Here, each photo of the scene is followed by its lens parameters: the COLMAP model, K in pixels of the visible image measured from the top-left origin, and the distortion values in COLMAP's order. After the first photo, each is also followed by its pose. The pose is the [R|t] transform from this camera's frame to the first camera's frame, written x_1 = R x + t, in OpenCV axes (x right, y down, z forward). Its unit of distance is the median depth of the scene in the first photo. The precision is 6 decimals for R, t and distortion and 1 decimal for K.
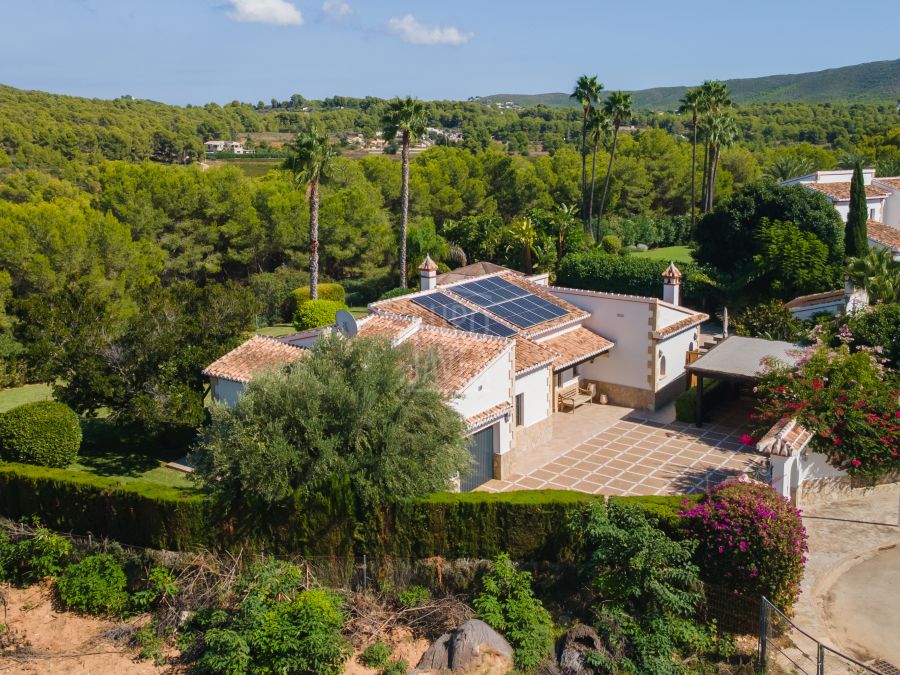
lens RADIAL K [[957.2, 0, 412.5], [0, 957.2, 340.3], [0, 0, 1]] dist [0.024792, 0.020906]
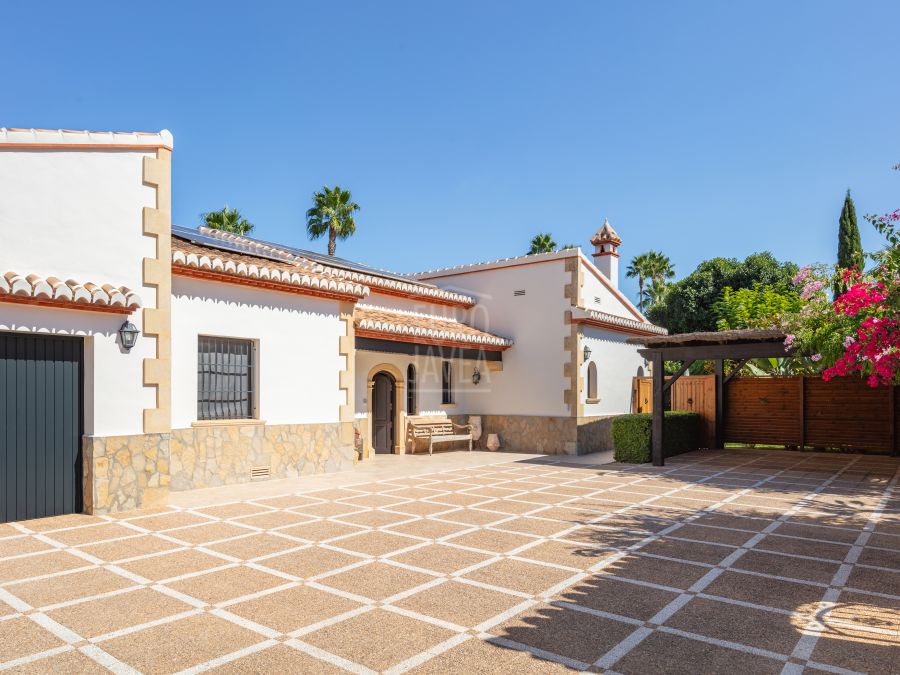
lens RADIAL K [[663.3, 0, 449.7], [0, 663.3, 381.4], [0, 0, 1]] dist [0.004968, 0.002062]
pose [[0.999118, 0.041697, -0.005019, 0.176679], [-0.041779, 0.974611, -0.219971, 0.117411], [-0.004280, 0.219987, 0.975493, 0.608908]]
